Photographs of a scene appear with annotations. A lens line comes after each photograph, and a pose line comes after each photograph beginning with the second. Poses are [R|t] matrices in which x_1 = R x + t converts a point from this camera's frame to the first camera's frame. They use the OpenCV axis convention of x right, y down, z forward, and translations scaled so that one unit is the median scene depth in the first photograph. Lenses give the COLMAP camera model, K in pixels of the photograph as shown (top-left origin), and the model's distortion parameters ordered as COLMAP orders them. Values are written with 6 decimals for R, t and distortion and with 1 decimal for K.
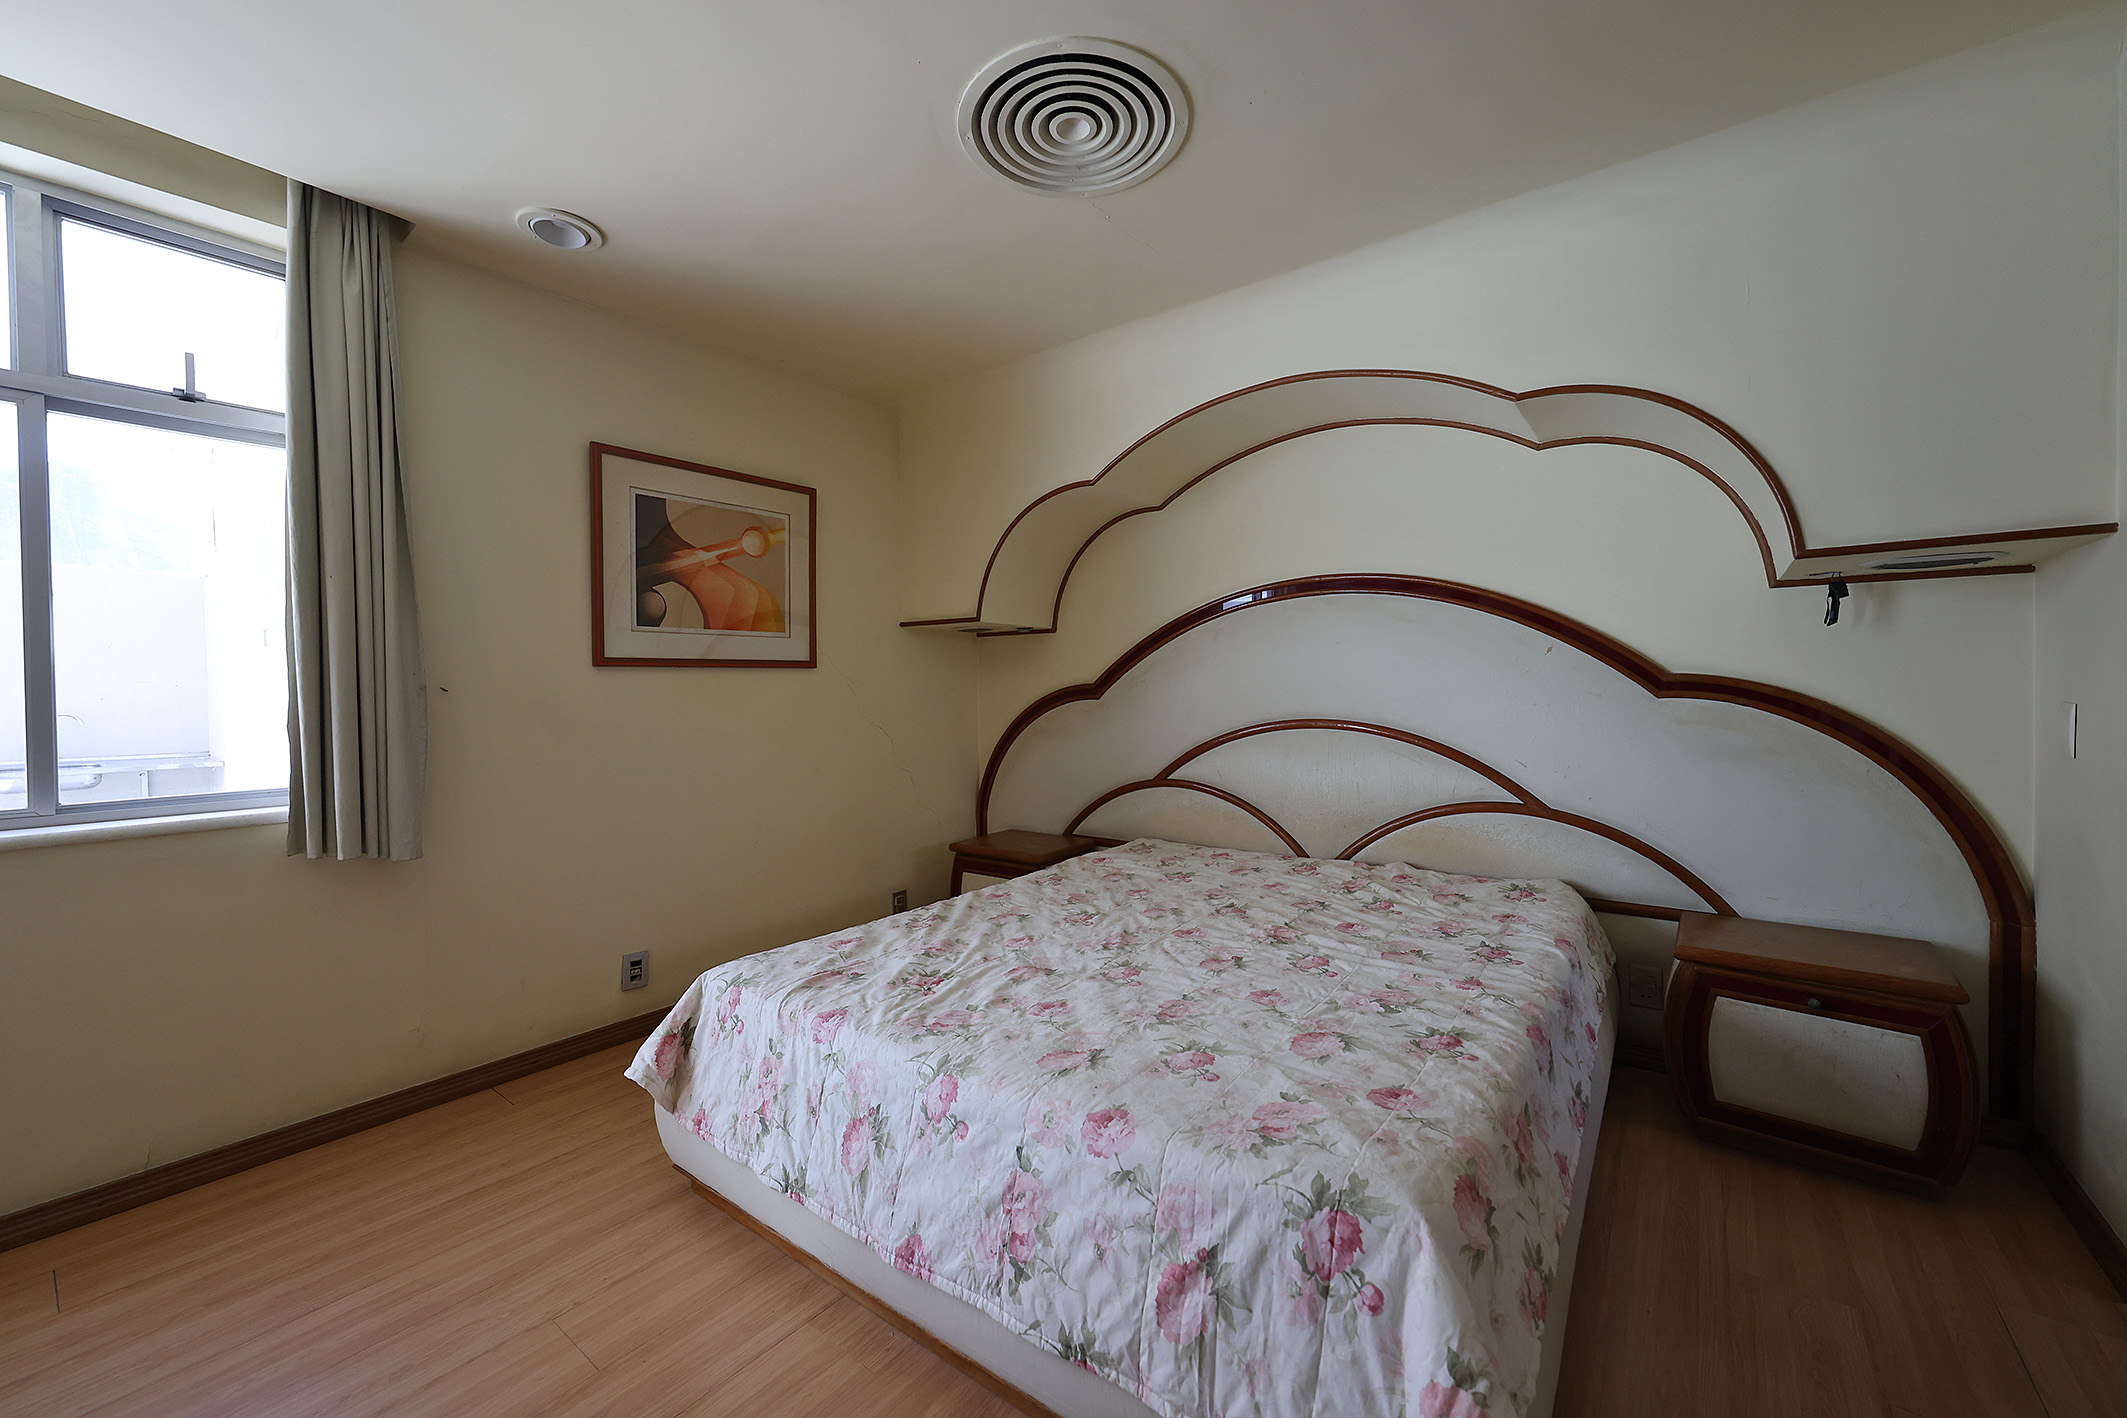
lens RADIAL K [[818.5, 0, 1055.3], [0, 818.5, 700.6], [0, 0, 1]] dist [0.006814, -0.000107]
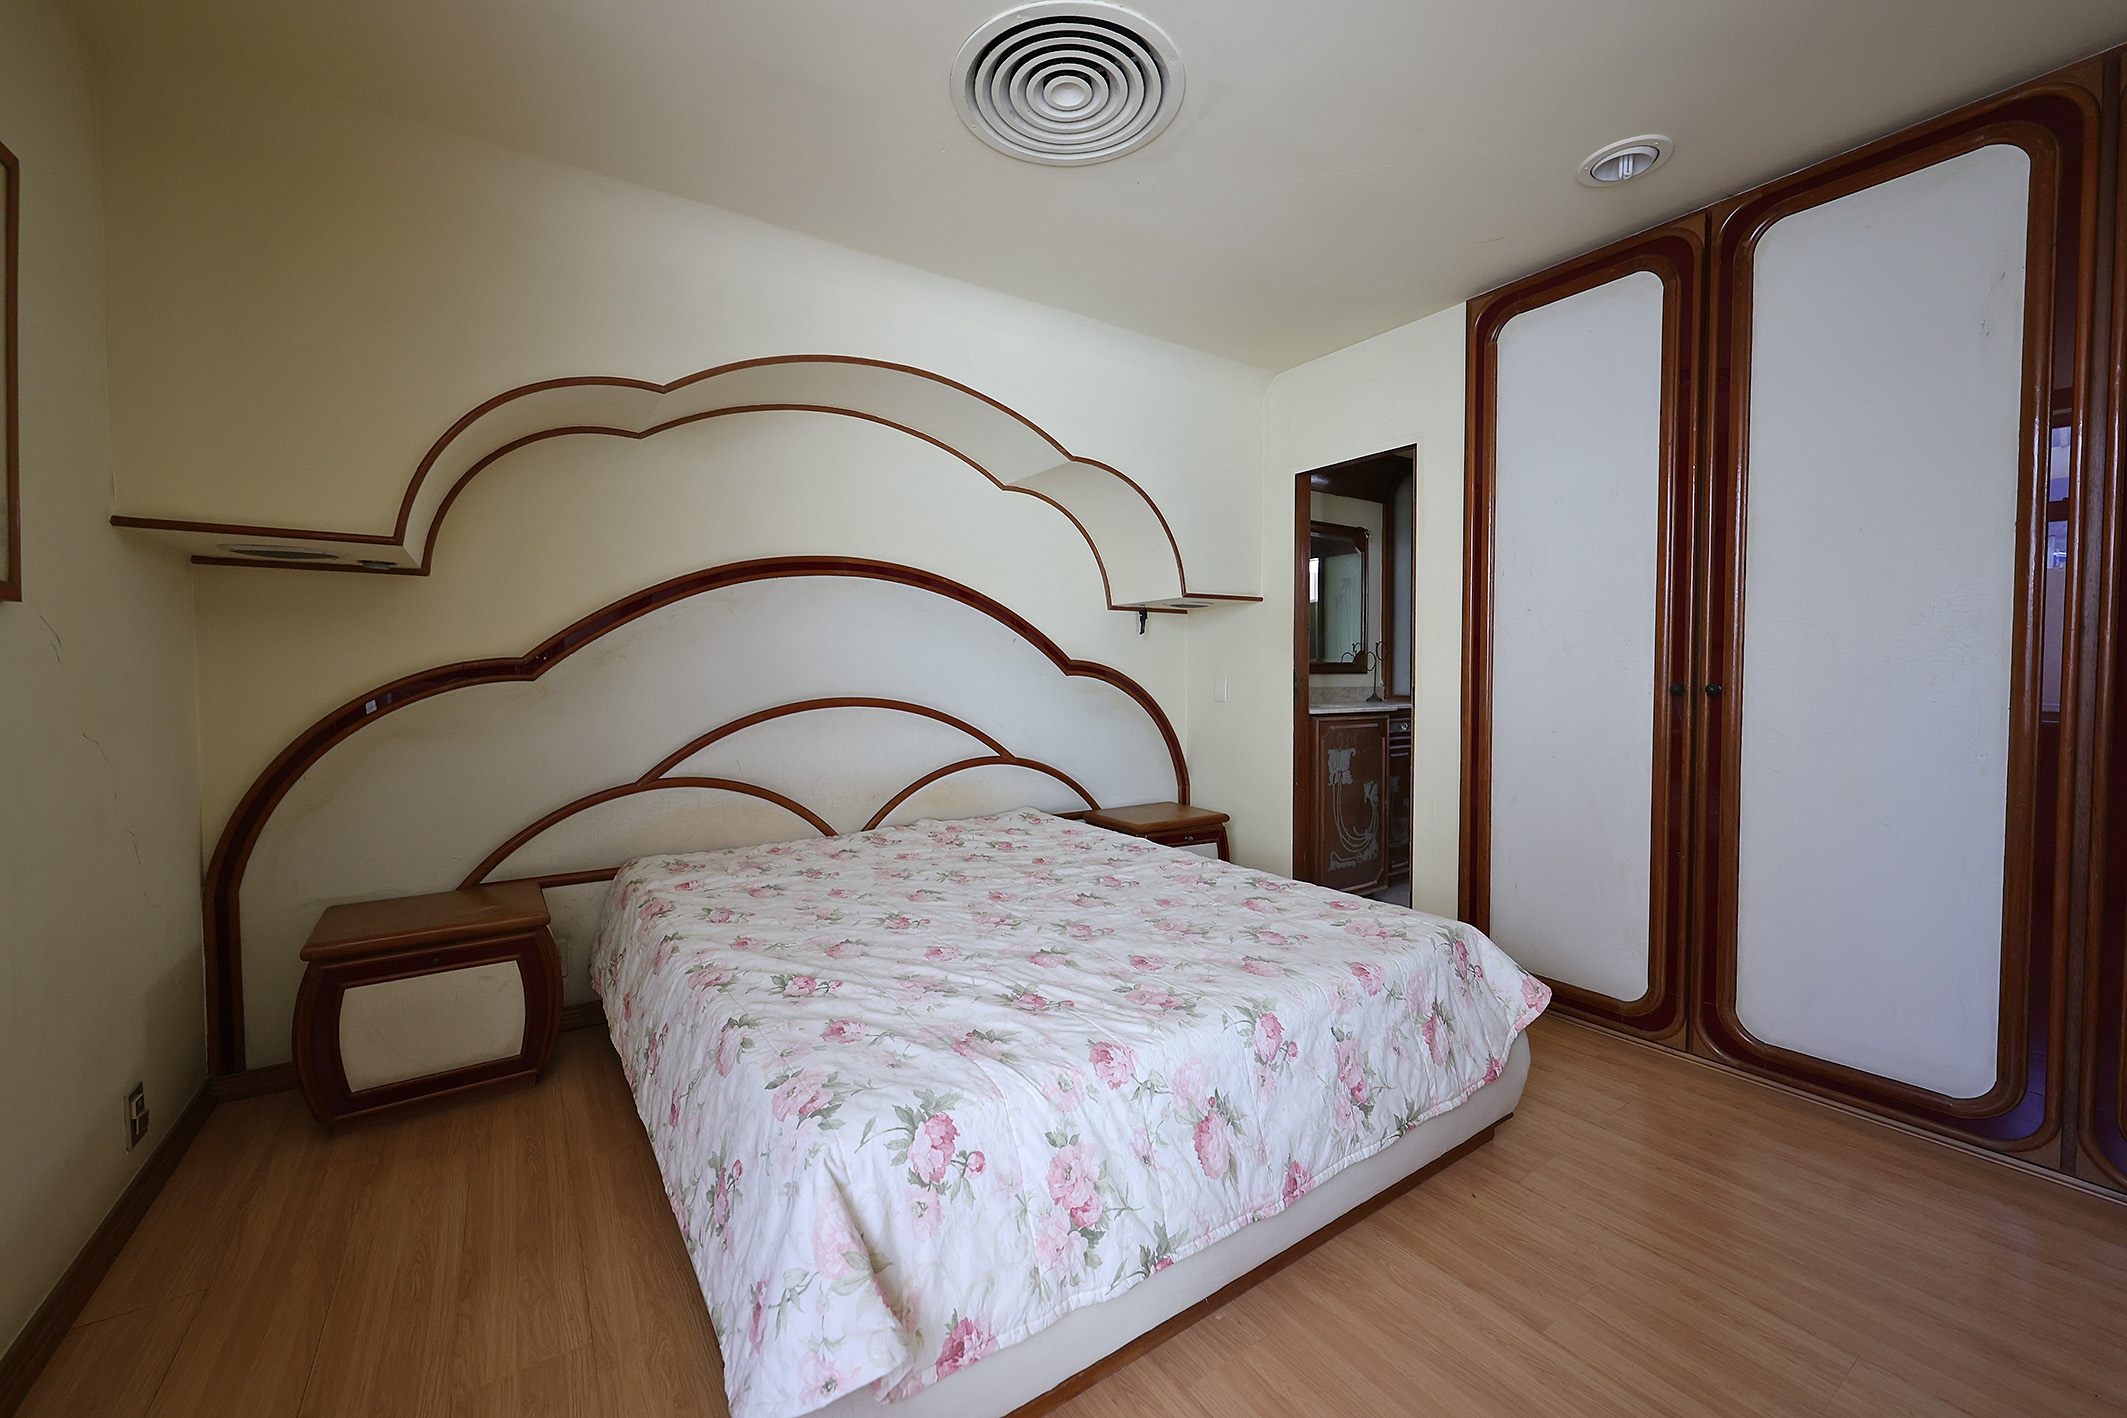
lens RADIAL K [[818.5, 0, 1060.7], [0, 818.5, 701.9], [0, 0, 1]] dist [0.006814, -0.000107]
pose [[0.322925, -0.025294, 0.946086, -0.912951], [0.012888, 0.999668, 0.022327, 0.013877], [-0.946337, 0.004983, 0.323144, 0.674412]]
